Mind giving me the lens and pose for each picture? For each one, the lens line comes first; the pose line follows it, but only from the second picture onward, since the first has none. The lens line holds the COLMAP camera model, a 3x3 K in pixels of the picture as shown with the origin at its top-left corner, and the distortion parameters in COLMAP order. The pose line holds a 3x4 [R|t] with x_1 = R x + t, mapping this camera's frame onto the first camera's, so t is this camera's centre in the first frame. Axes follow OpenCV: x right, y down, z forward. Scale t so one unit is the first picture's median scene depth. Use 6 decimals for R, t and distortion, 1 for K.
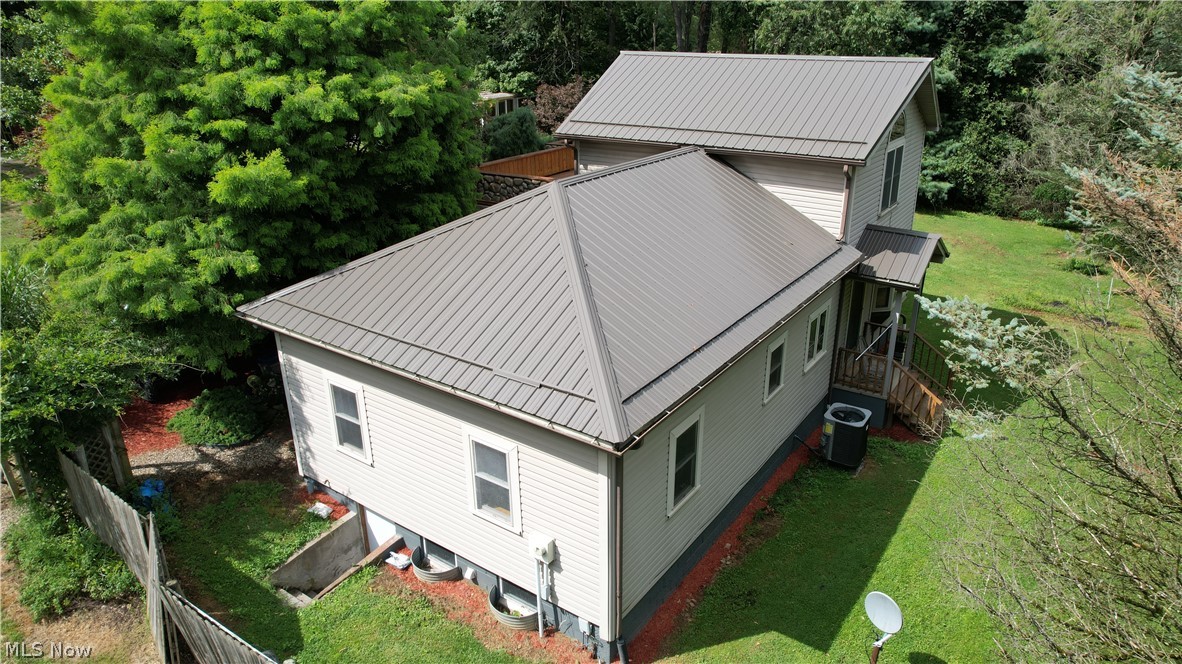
lens RADIAL K [[757.2, 0, 591.0], [0, 757.2, 332.0], [0, 0, 1]] dist [-0.058424, 0.058810]
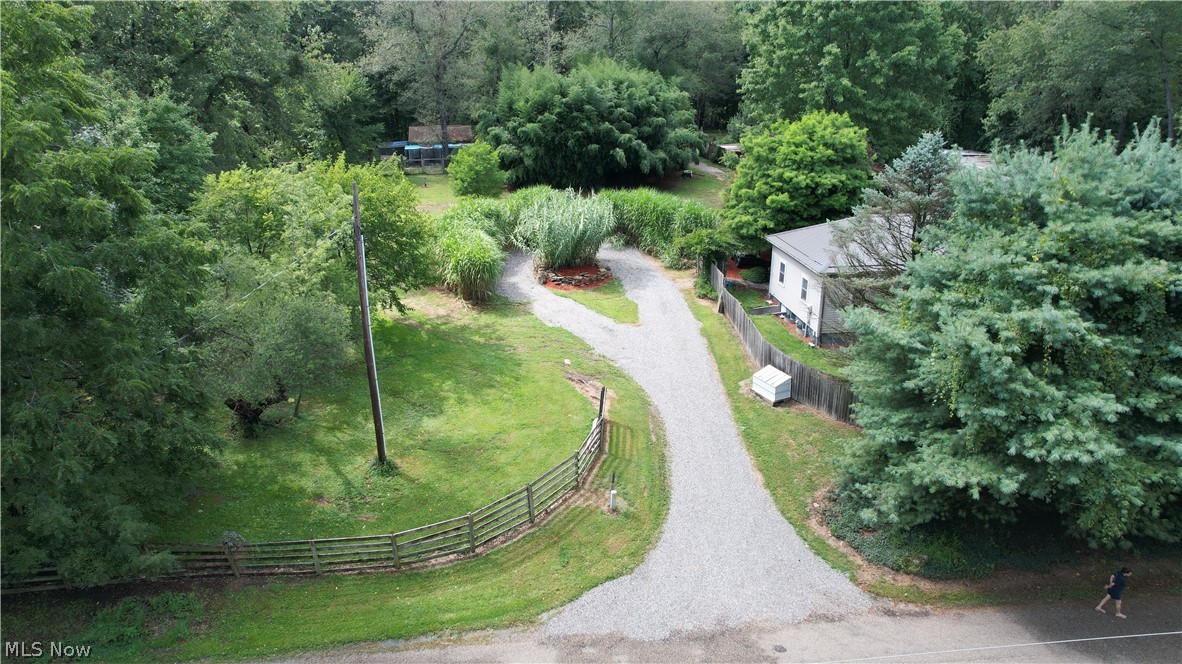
lens RADIAL K [[757.2, 0, 591.0], [0, 757.2, 332.0], [0, 0, 1]] dist [-0.058424, 0.058810]
pose [[0.676083, 0.253024, -0.692019, 1.473909], [-0.274172, 0.958138, 0.082467, 0.317325], [0.683916, 0.133978, 0.717153, -1.935492]]
